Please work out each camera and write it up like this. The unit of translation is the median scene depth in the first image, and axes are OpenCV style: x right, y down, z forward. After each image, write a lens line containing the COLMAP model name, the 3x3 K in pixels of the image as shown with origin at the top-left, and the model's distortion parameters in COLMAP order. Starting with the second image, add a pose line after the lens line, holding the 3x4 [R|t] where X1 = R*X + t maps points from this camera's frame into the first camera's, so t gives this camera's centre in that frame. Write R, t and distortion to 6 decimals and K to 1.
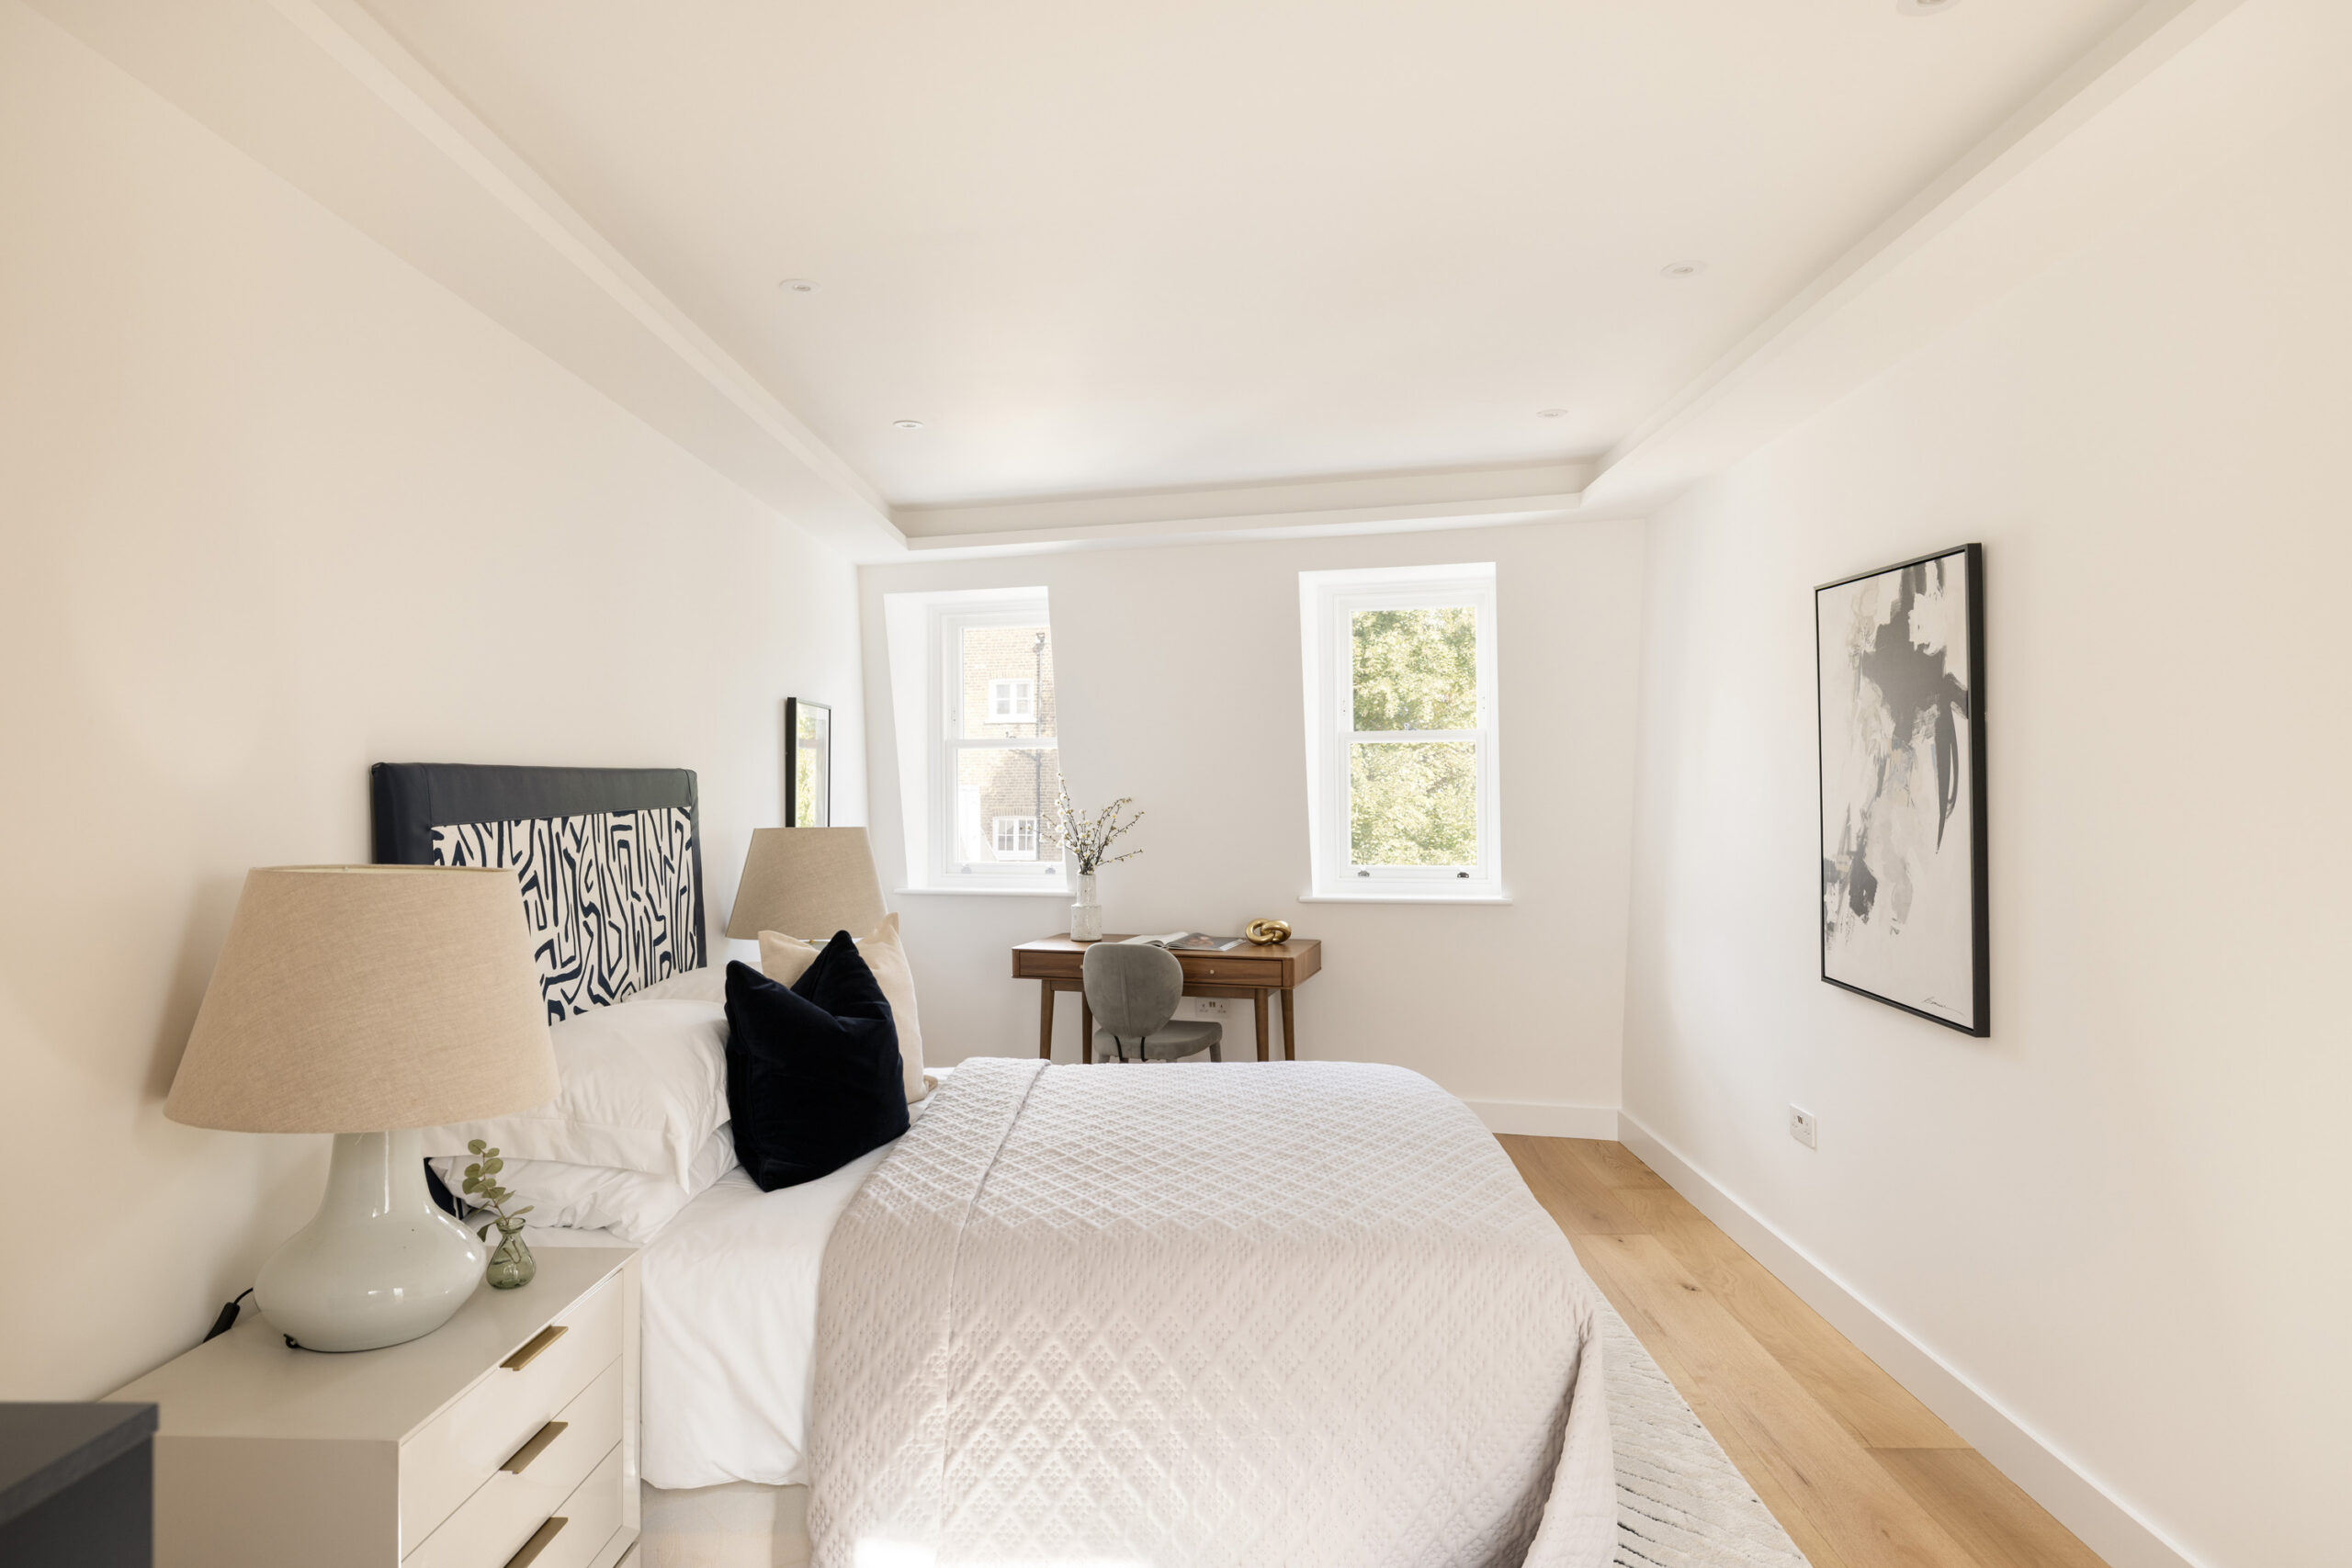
lens RADIAL K [[1410.7, 0, 1160.5], [0, 1410.7, 780.2], [0, 0, 1]] dist [0.002881, 0.000399]
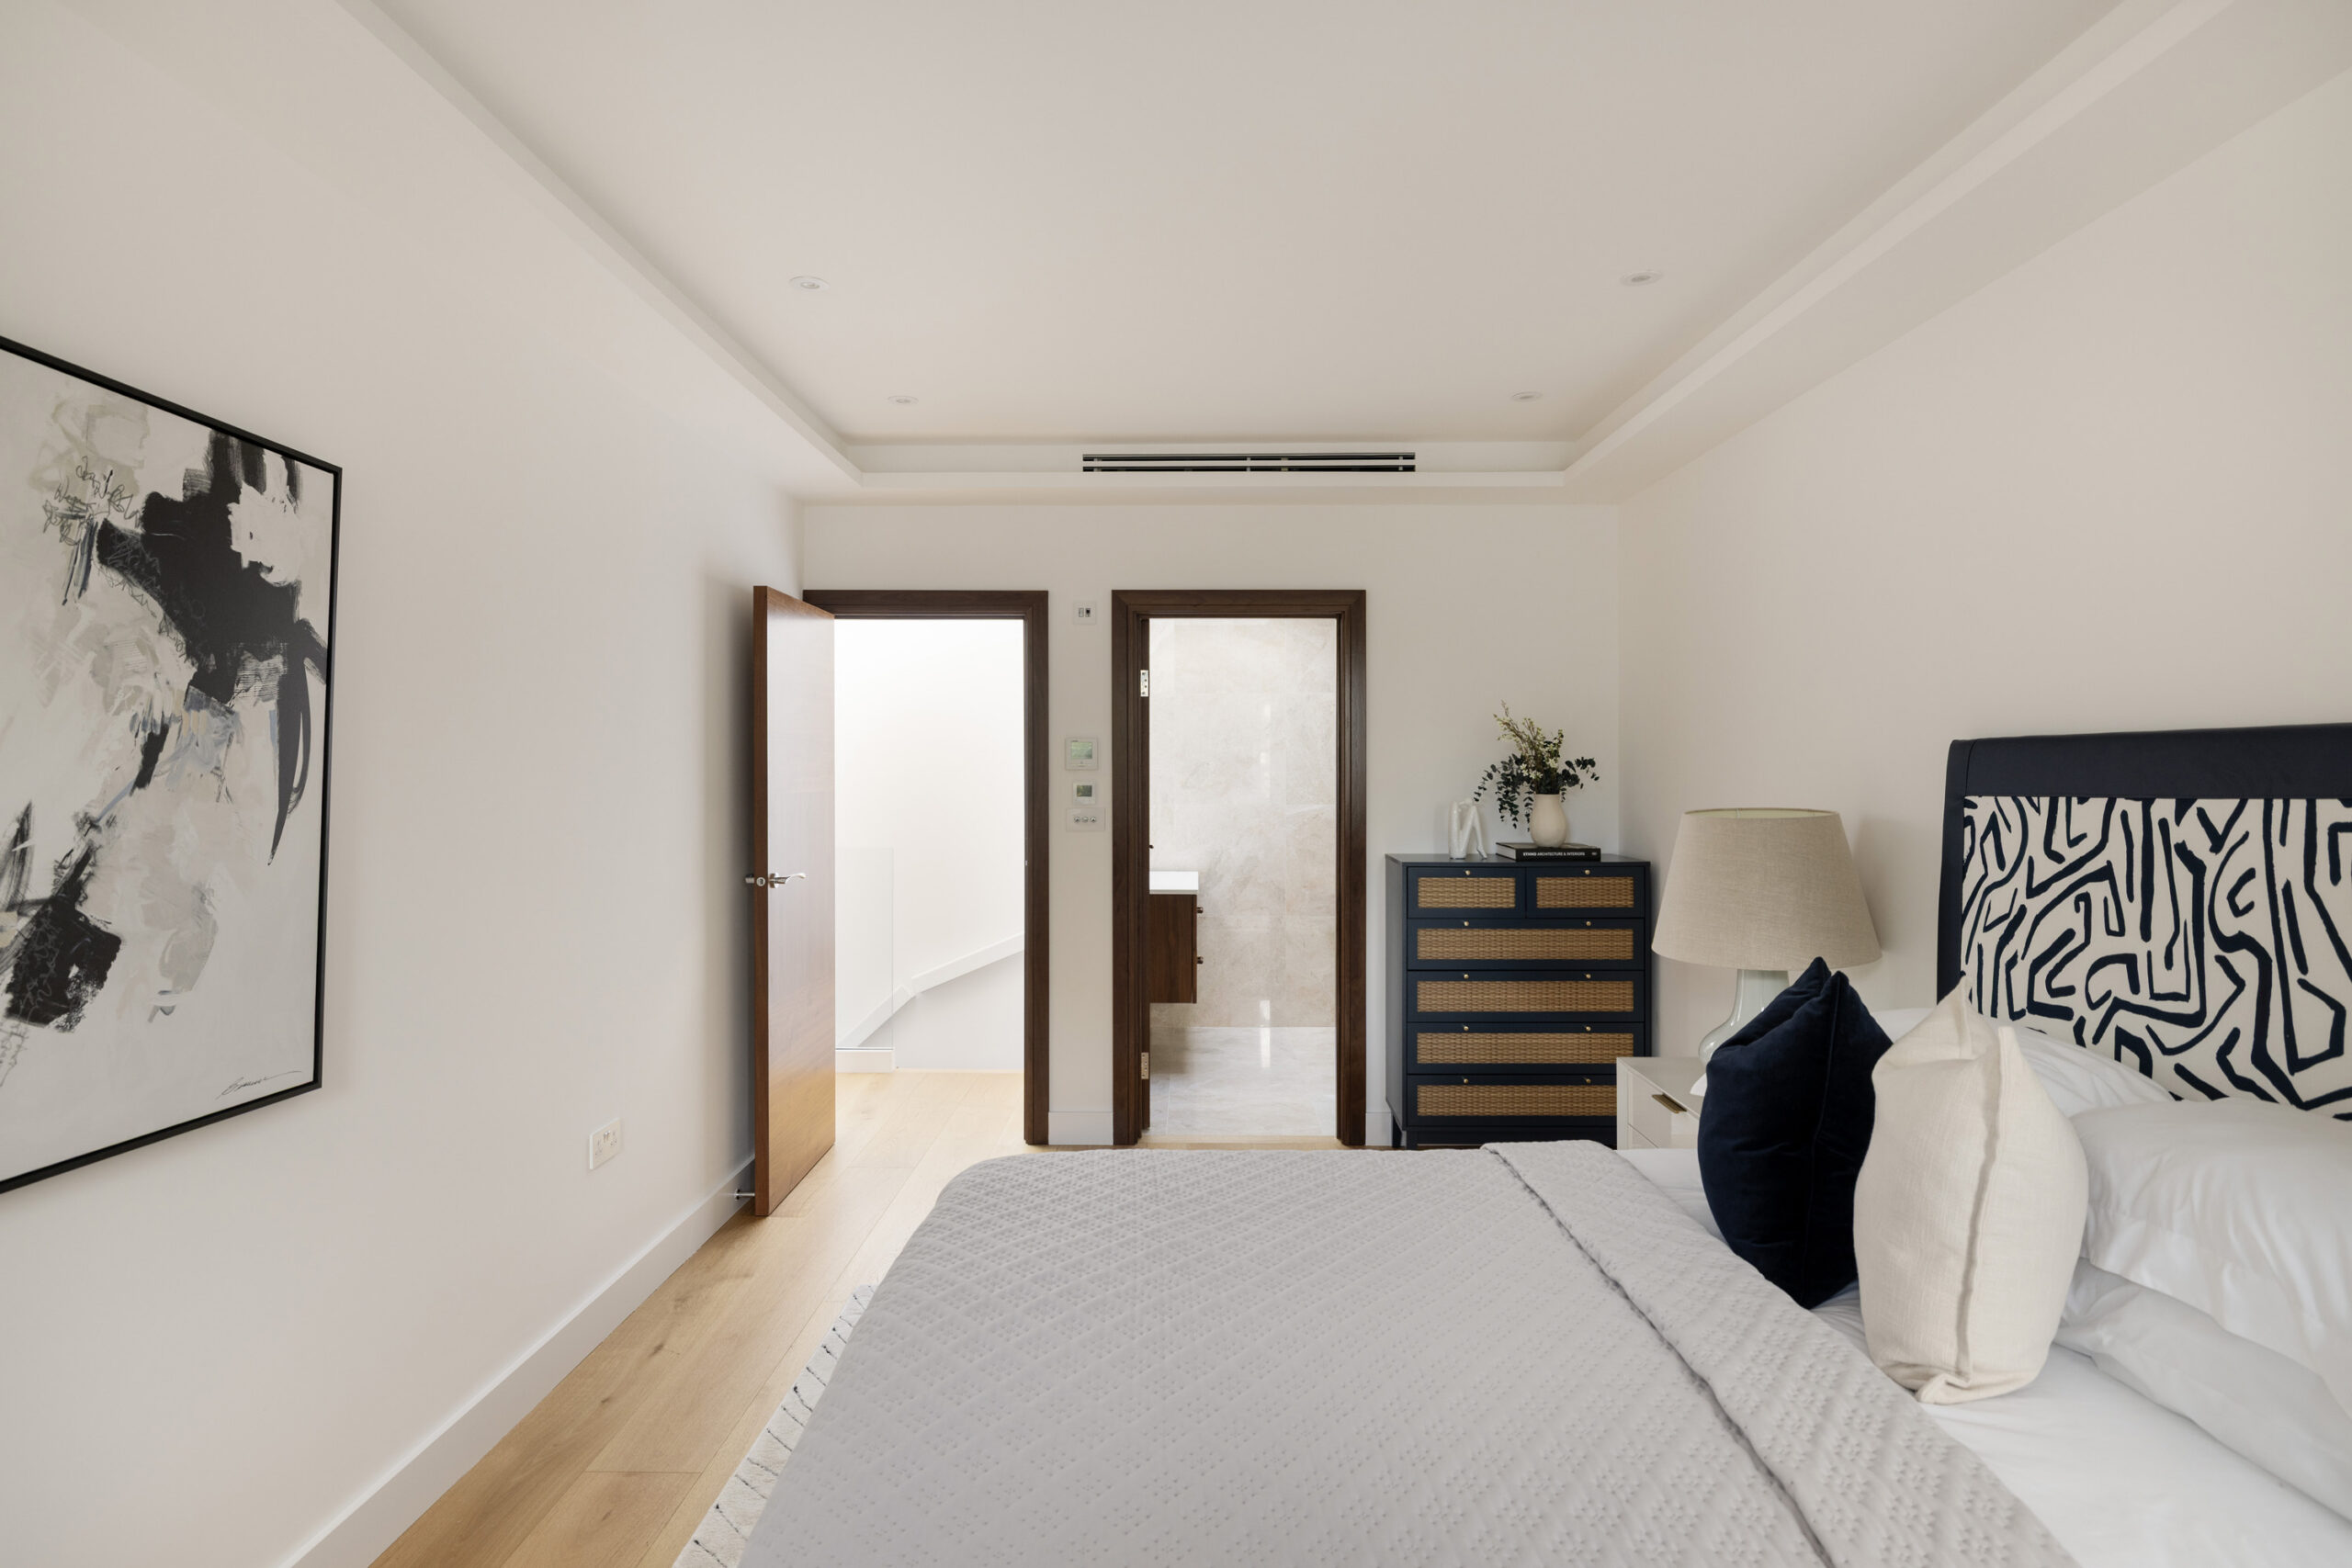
lens RADIAL K [[1298.9, 0, 1186.1], [0, 1298.9, 783.8], [0, 0, 1]] dist [-0.000166, -0.000073]
pose [[-0.999531, 0.007390, -0.029723, 0.107106], [0.007246, 0.999961, 0.004971, 0.011417], [0.029758, 0.004754, -0.999546, 1.652320]]
